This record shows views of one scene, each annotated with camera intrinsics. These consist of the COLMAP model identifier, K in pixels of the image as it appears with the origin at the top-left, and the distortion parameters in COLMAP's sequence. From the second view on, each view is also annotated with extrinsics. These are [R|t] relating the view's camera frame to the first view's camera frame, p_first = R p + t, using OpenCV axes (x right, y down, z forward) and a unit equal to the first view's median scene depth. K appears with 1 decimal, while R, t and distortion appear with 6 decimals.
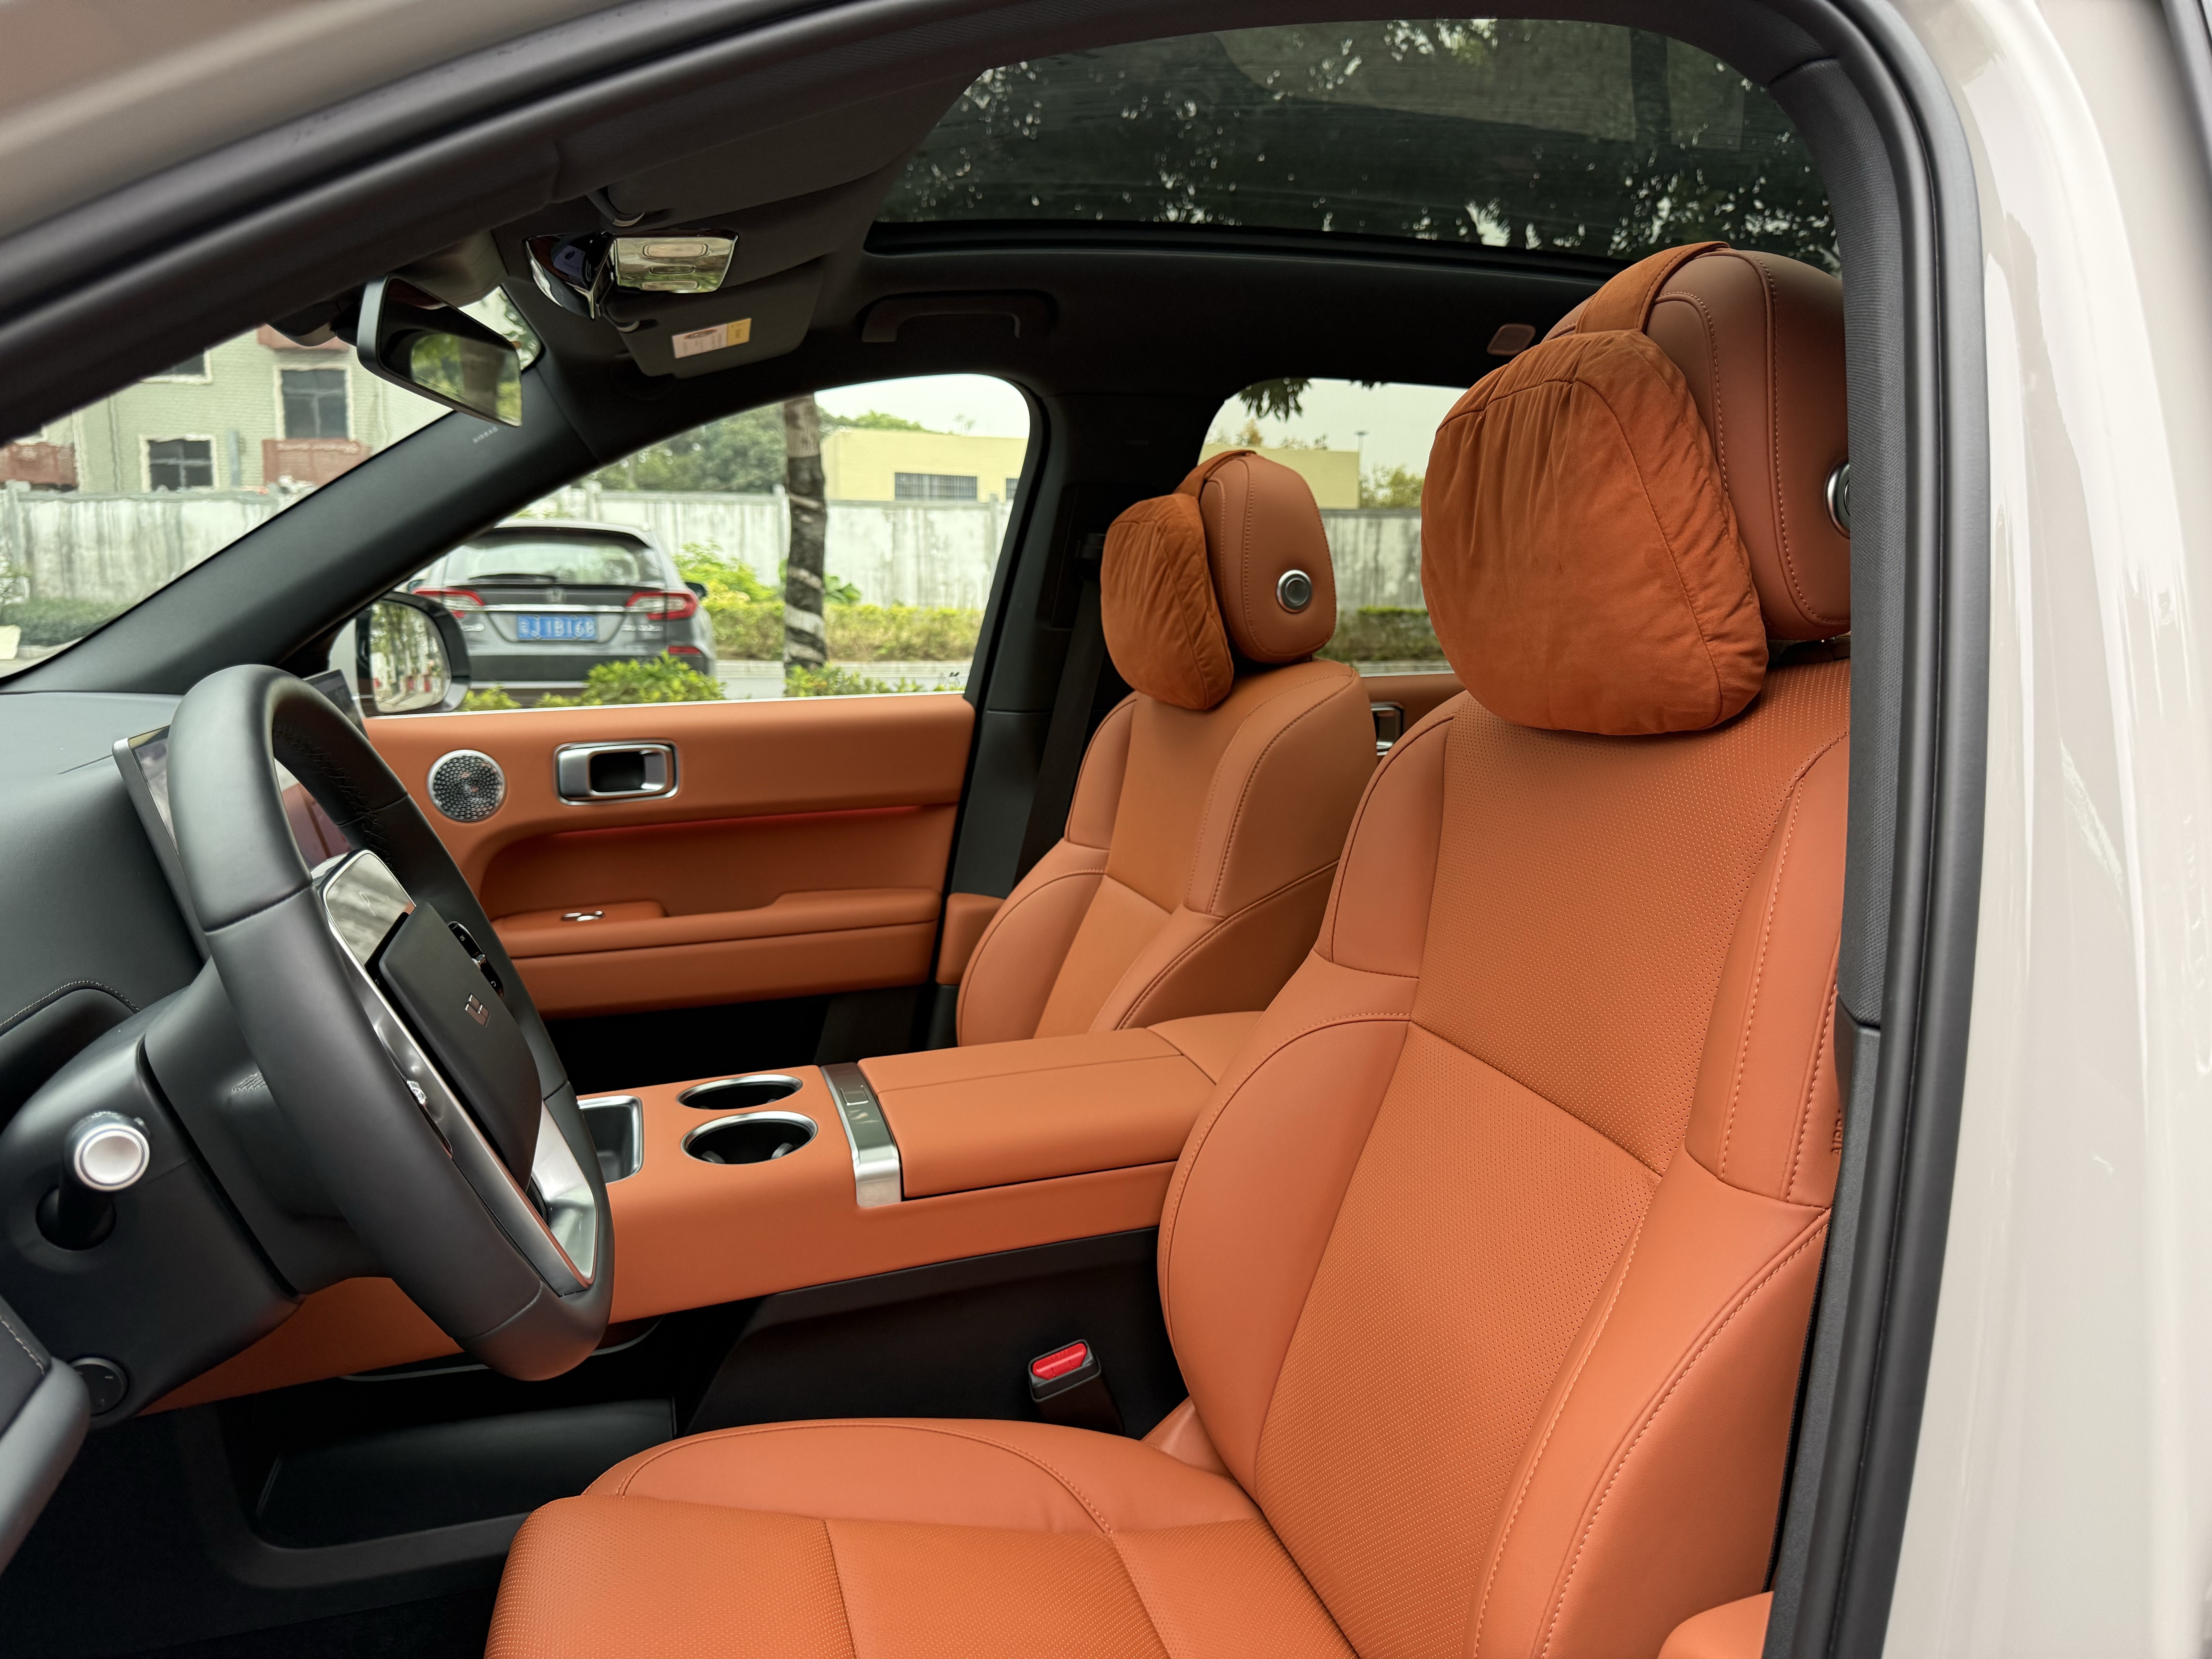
lens RADIAL K [[1569.4, 0, 1127.9], [0, 1569.4, 793.8], [0, 0, 1]] dist [0.026647, -0.033632]
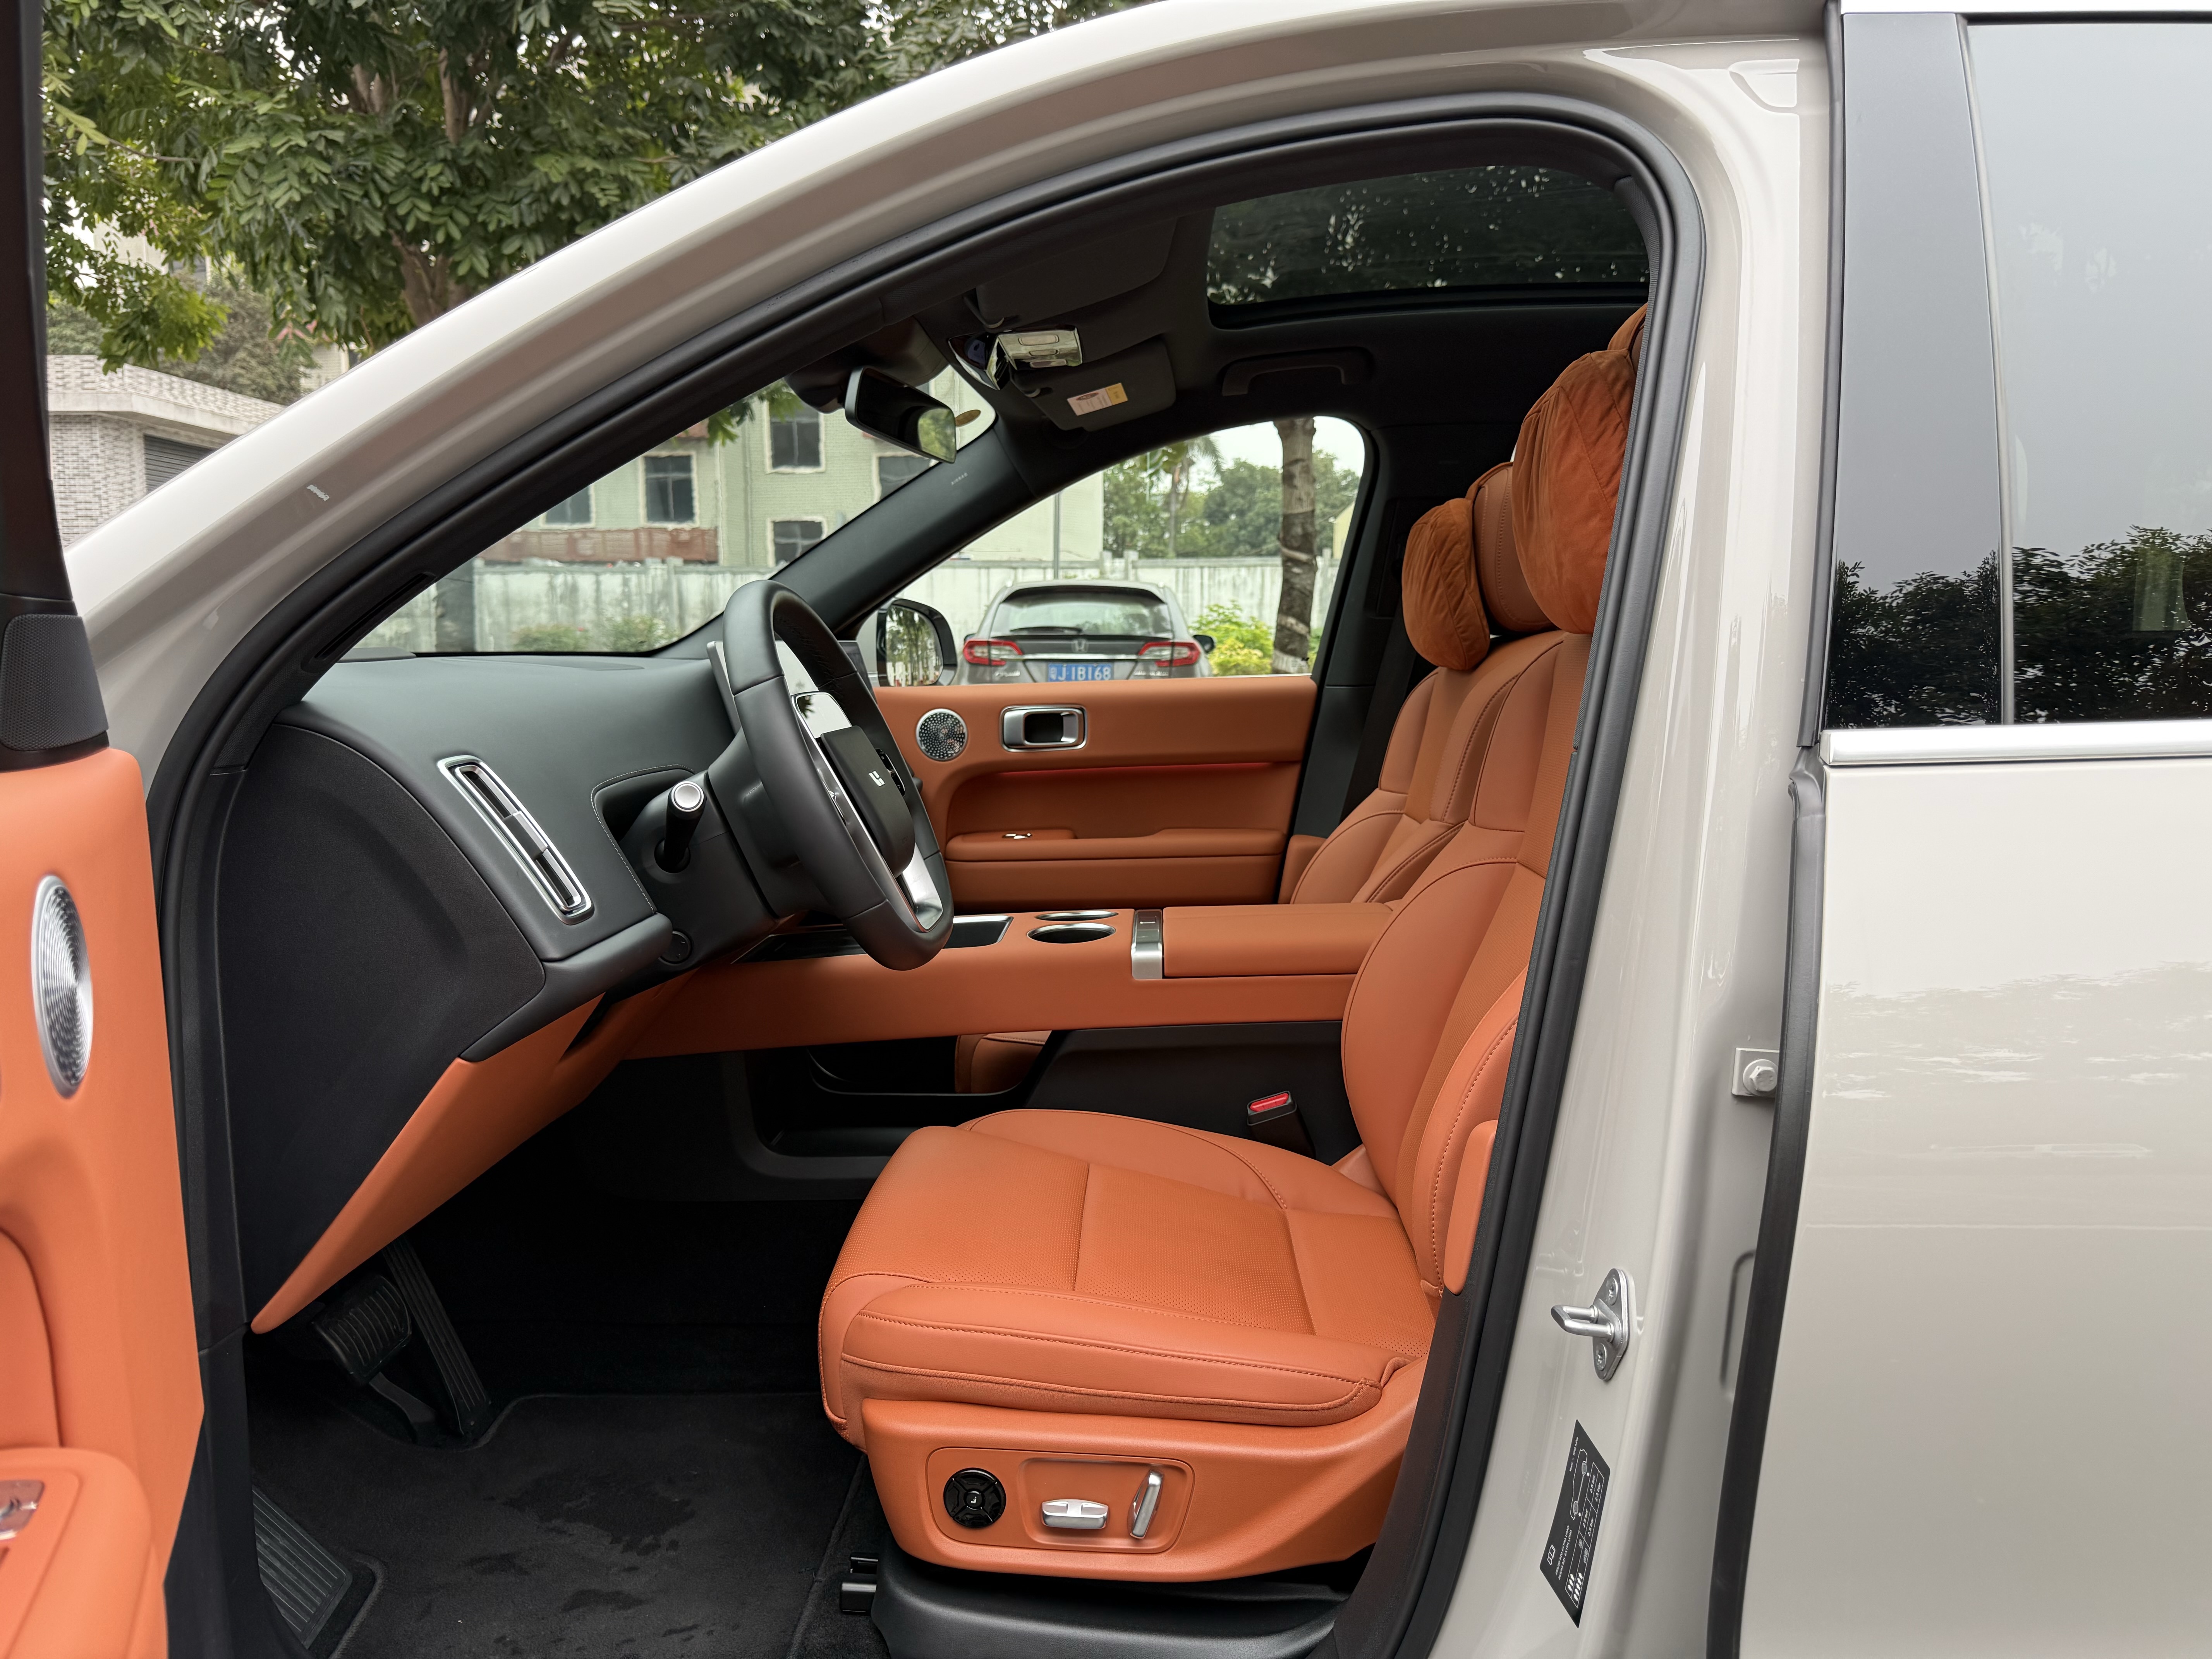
lens RADIAL K [[1569.4, 0, 1114.5], [0, 1569.4, 811.6], [0, 0, 1]] dist [0.026647, -0.033632]
pose [[0.944050, 0.033021, -0.328145, 0.165647], [-0.042192, 0.998892, -0.020865, 0.080320], [0.327093, 0.033543, 0.944397, -0.225786]]
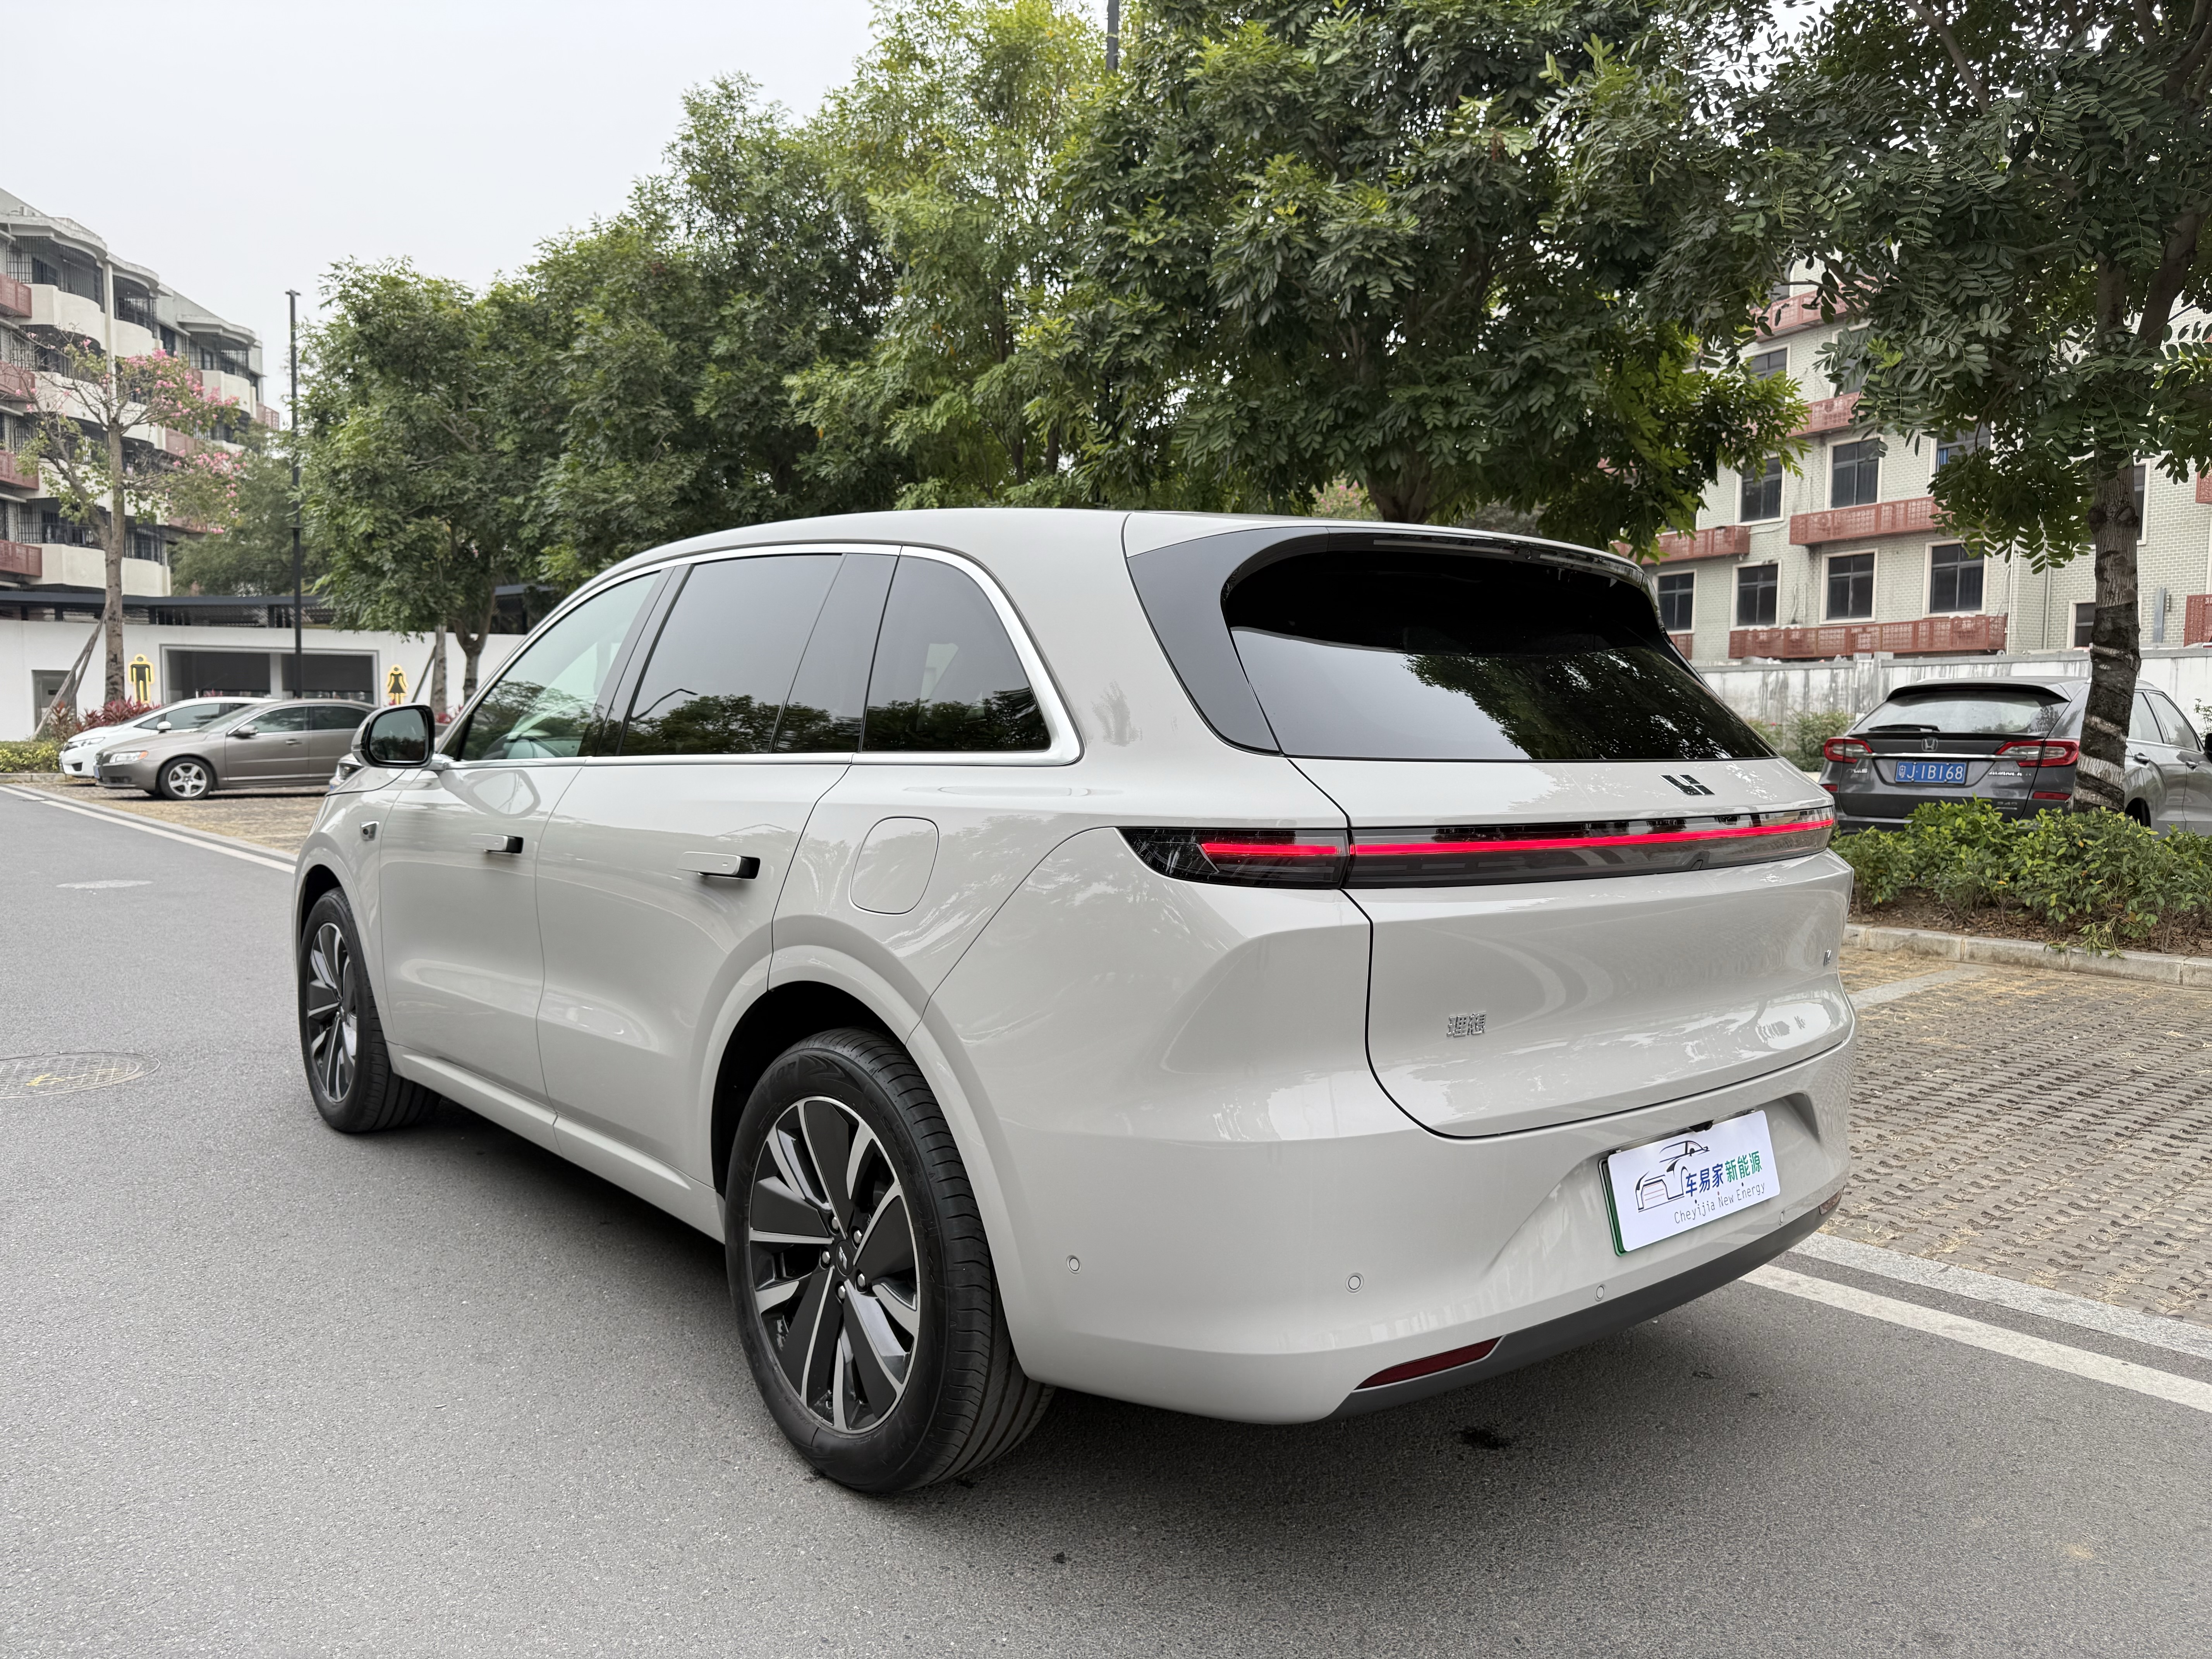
lens RADIAL K [[1569.4, 0, 1112.4], [0, 1569.4, 837.5], [0, 0, 1]] dist [0.026647, -0.033632]
pose [[0.404888, 0.059688, -0.912416, 2.242759], [-0.125143, 0.992095, 0.009368, 0.023445], [0.905762, 0.110389, 0.409157, 0.052995]]
